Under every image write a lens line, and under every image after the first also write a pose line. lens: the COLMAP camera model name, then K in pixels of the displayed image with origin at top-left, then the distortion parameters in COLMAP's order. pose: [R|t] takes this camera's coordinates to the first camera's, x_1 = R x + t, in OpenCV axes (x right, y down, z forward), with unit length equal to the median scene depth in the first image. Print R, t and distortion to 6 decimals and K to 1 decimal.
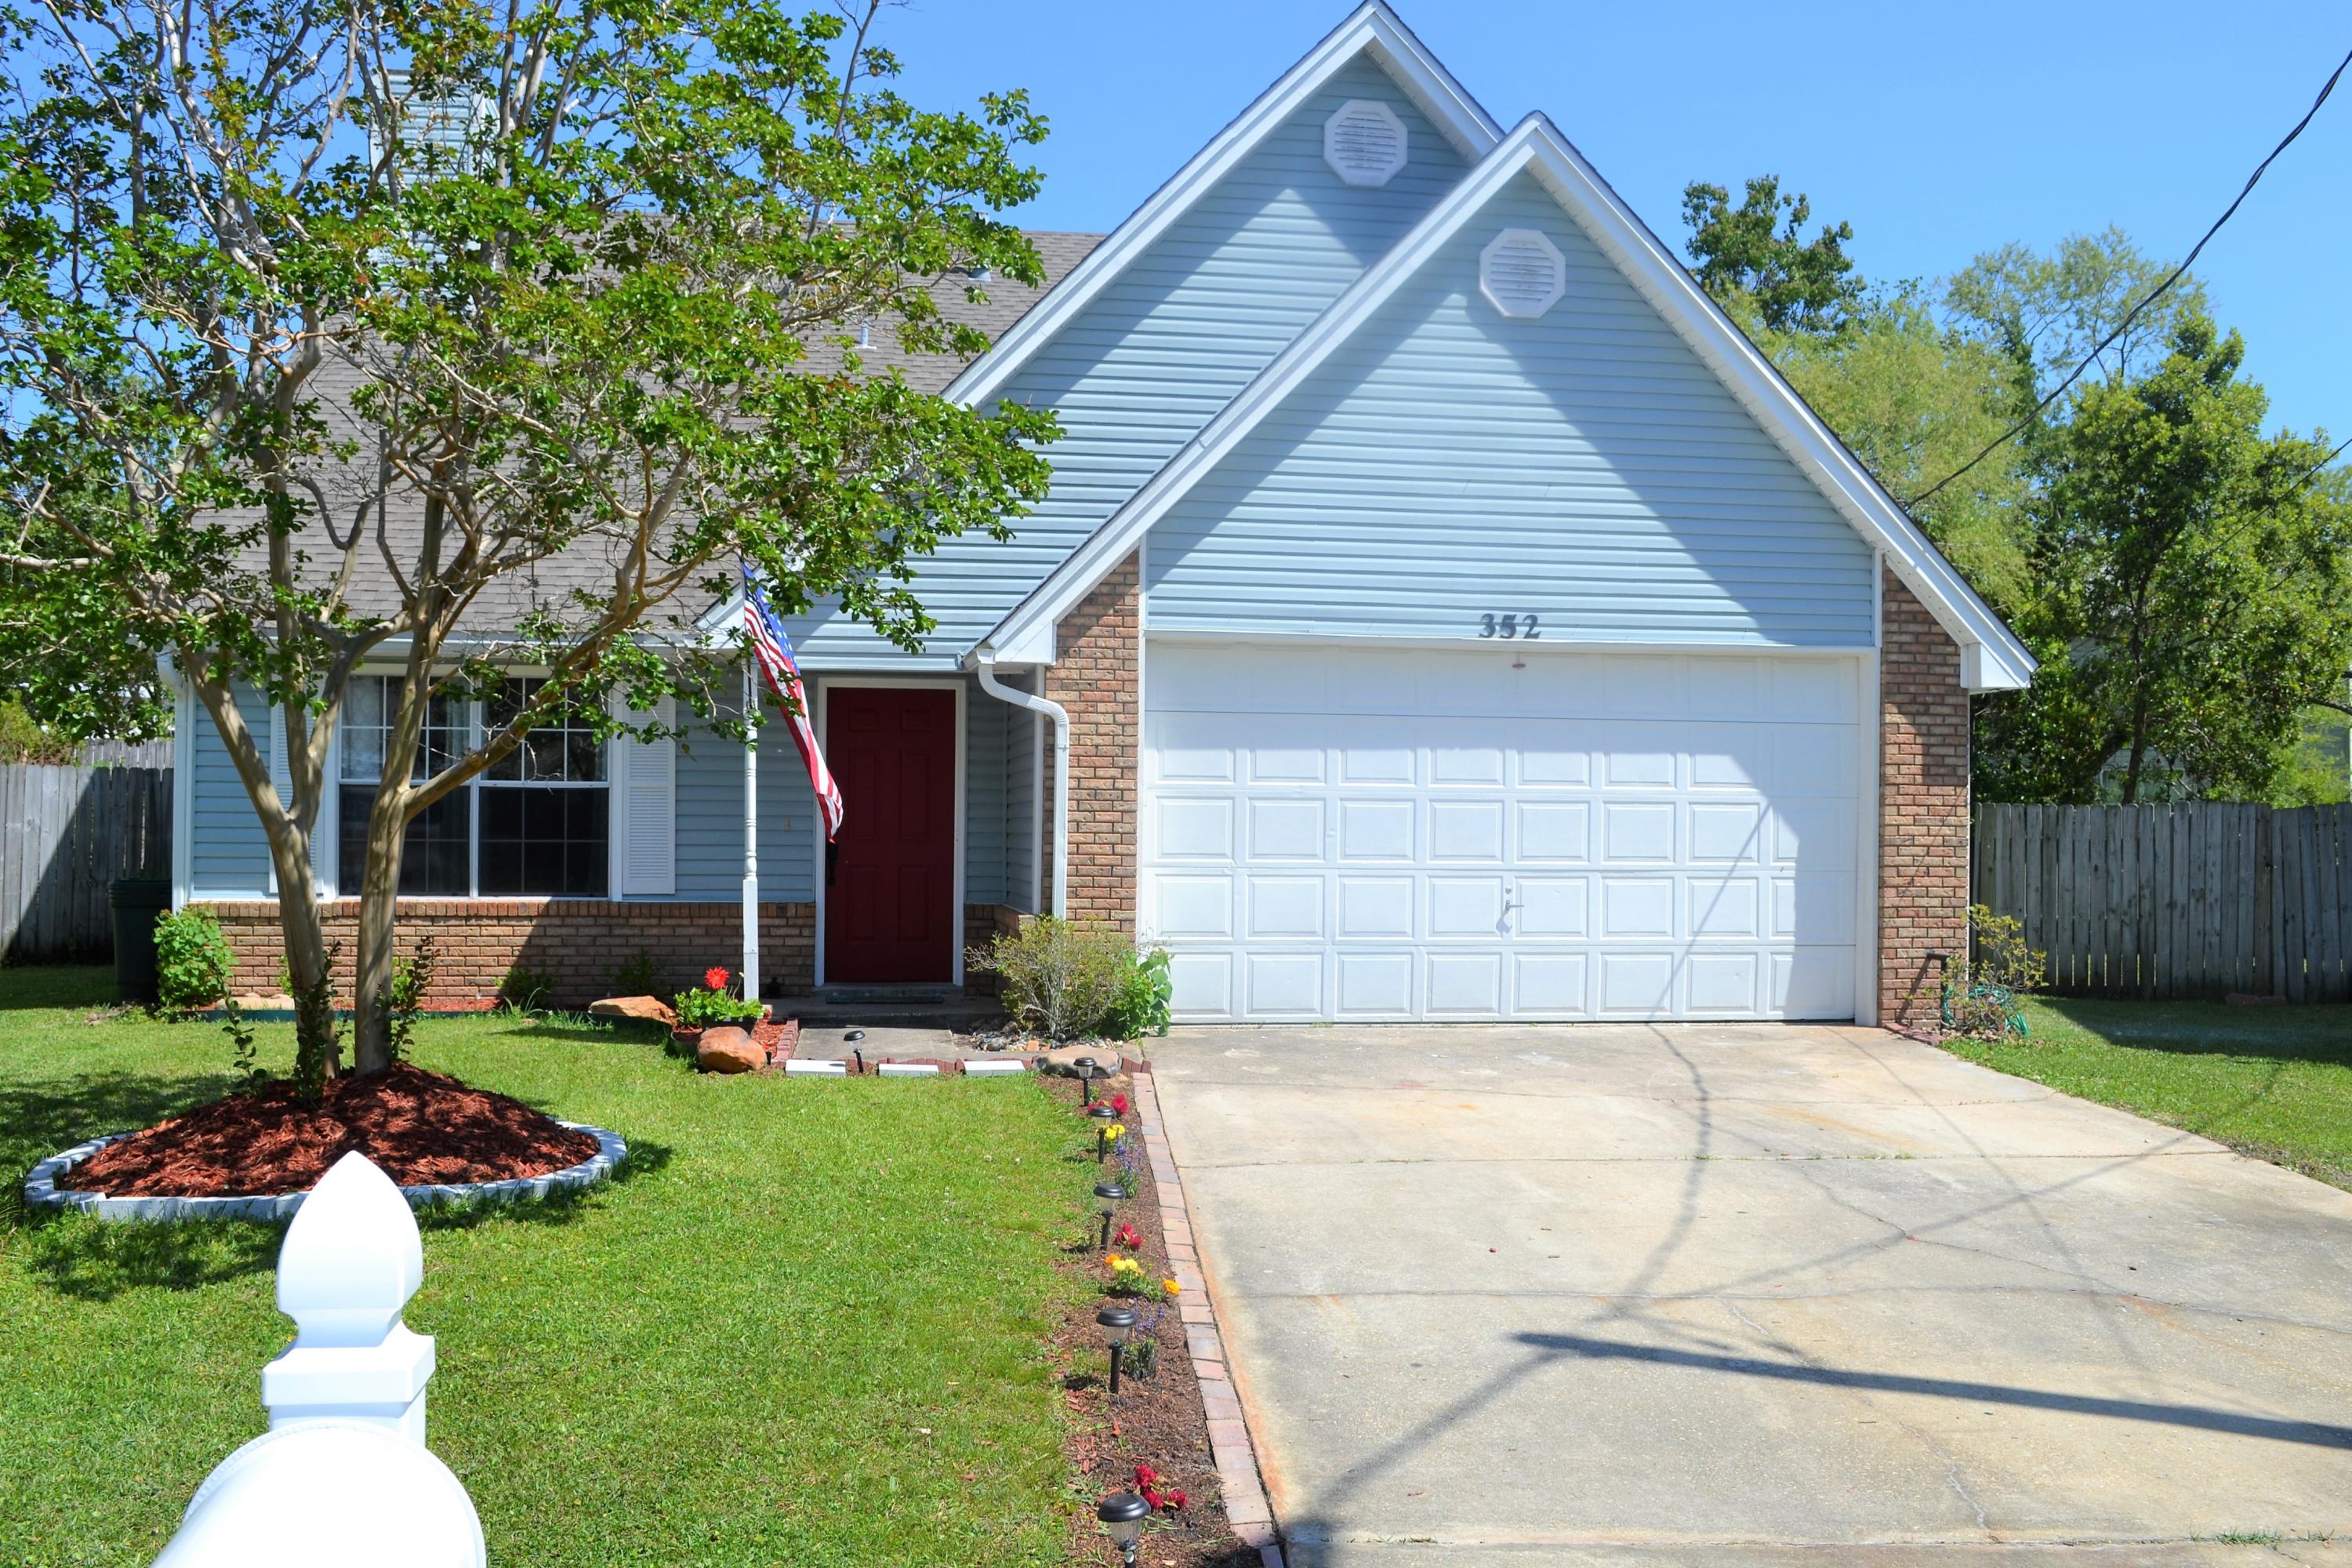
lens RADIAL K [[2247.1, 0, 1173.7], [0, 2247.1, 787.8], [0, 0, 1]] dist [-0.020801, 0.000000]
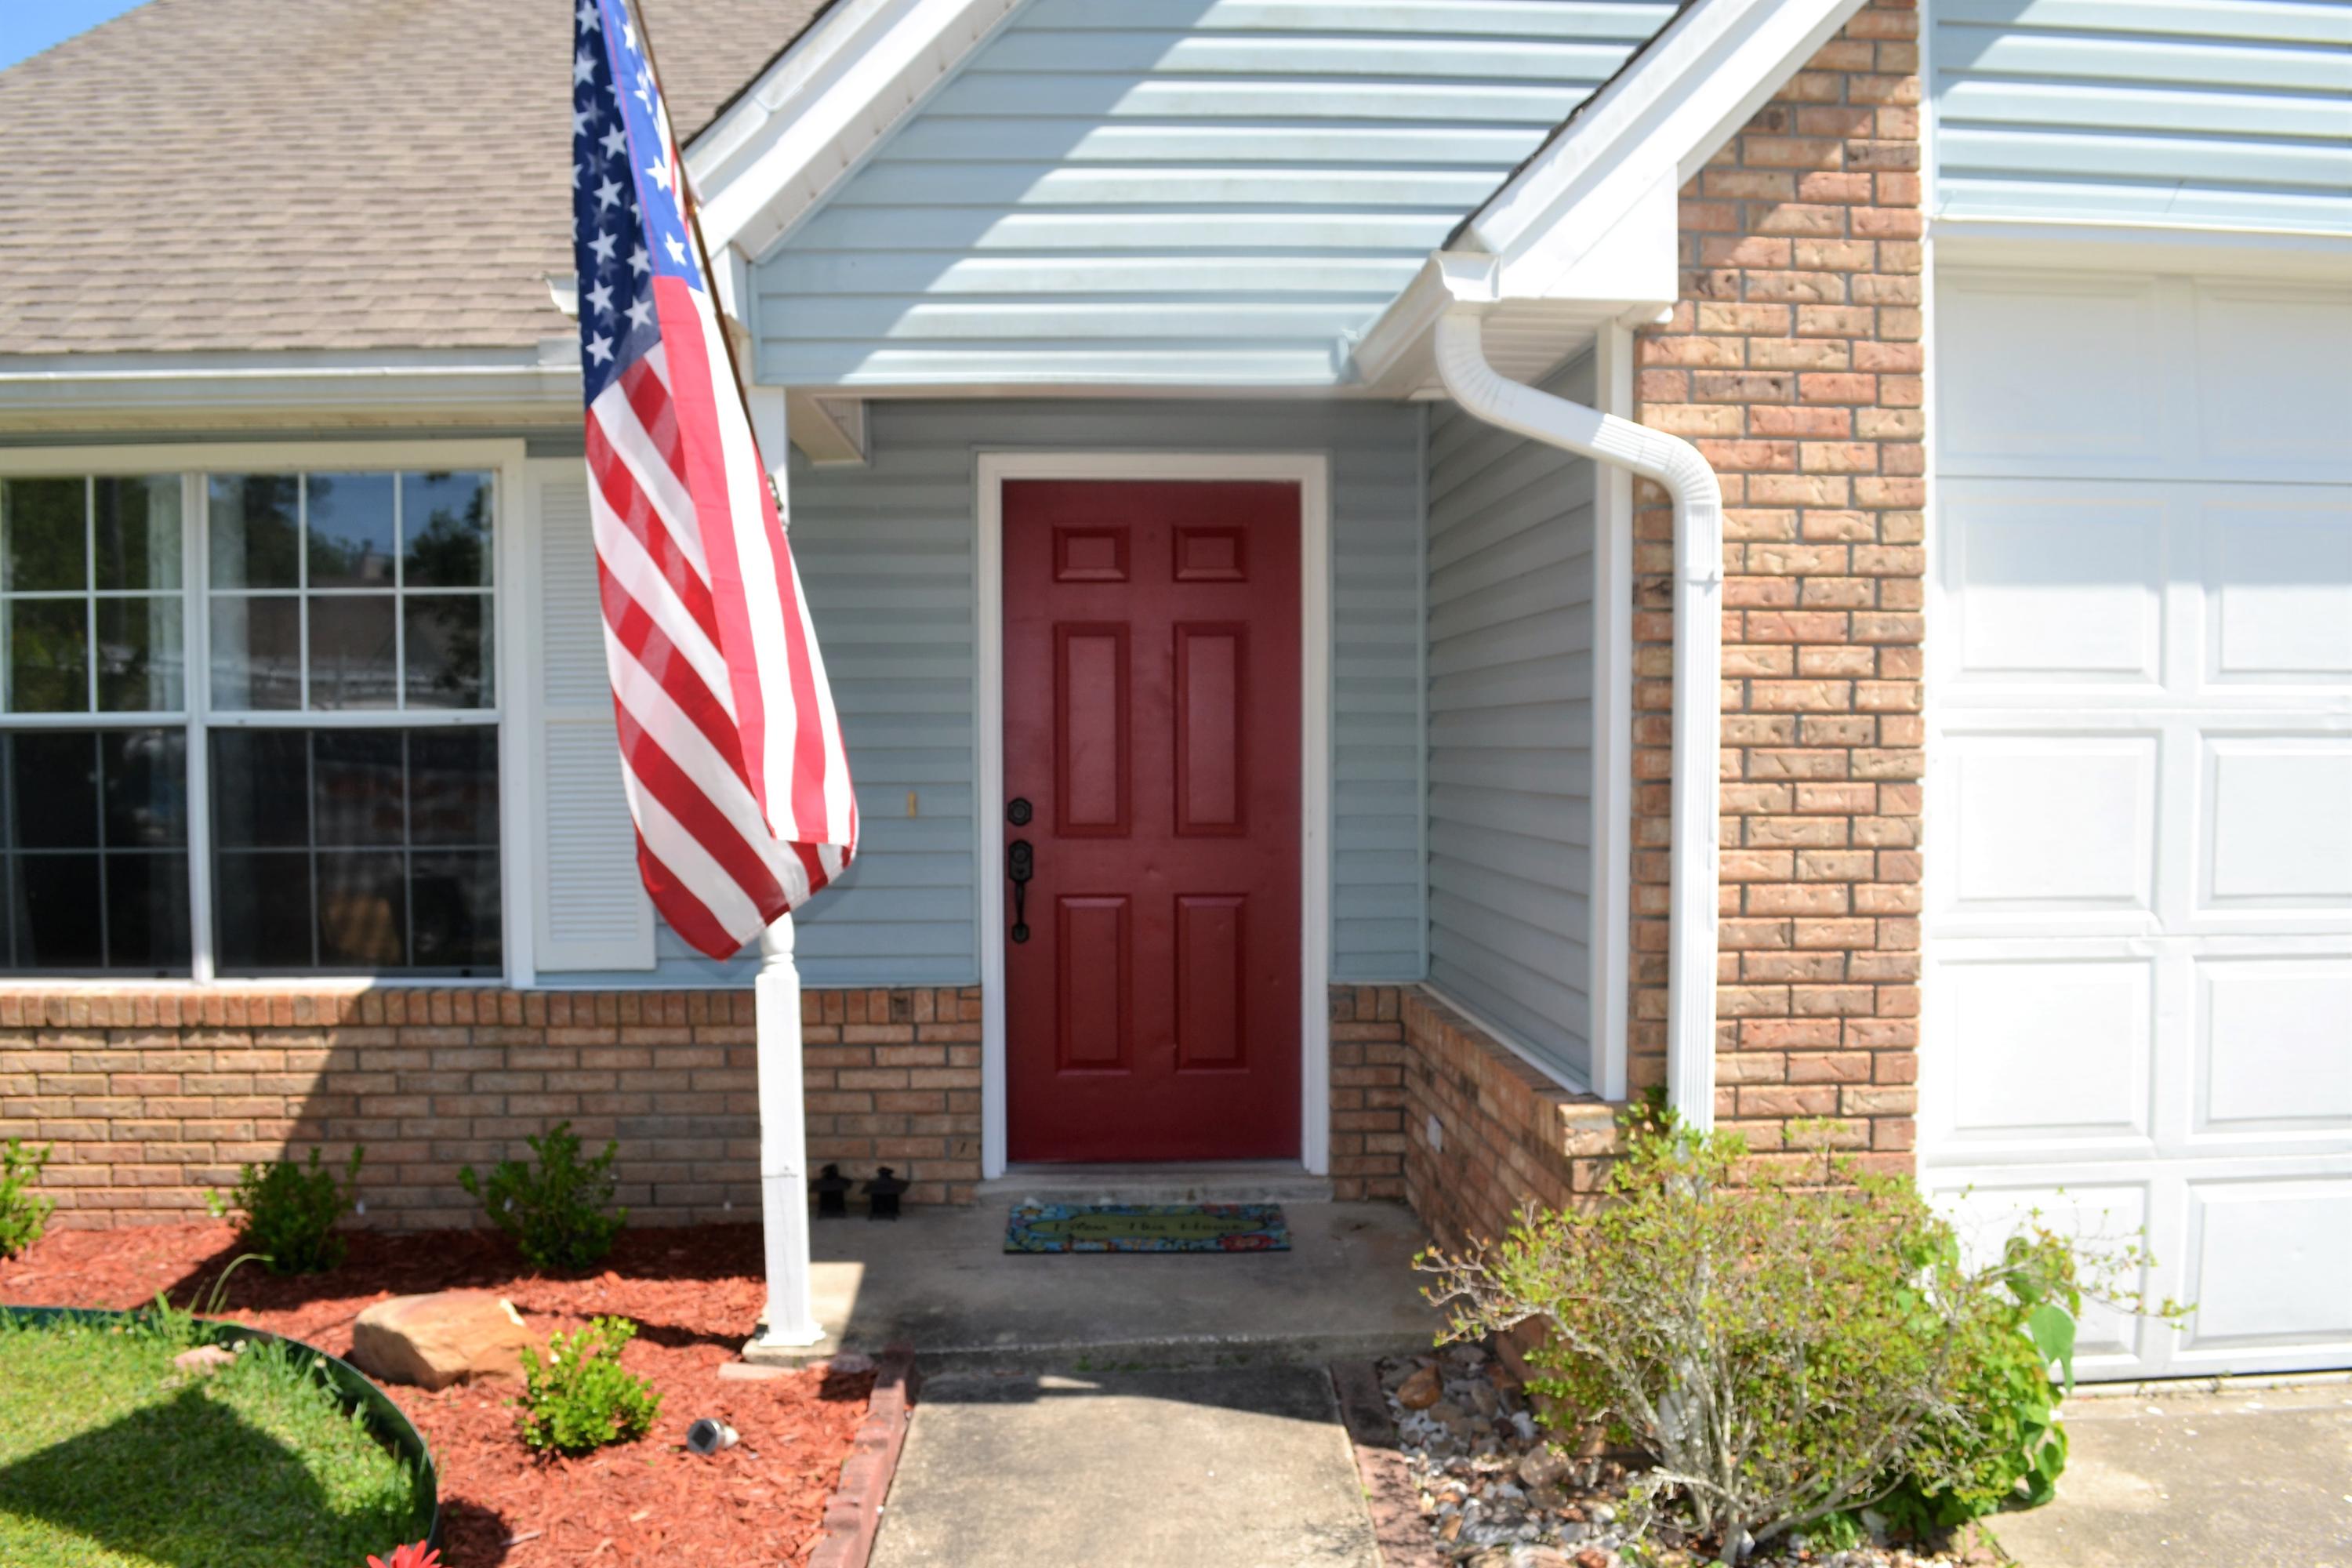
lens RADIAL K [[1873.4, 0, 1170.9], [0, 1873.4, 787.3], [0, 0, 1]] dist [-0.077546, 0.007942]
pose [[0.994070, -0.009474, -0.108327, -0.094628], [0.014257, 0.998954, 0.043456, -0.001422], [0.107802, -0.044743, 0.993165, 0.726114]]
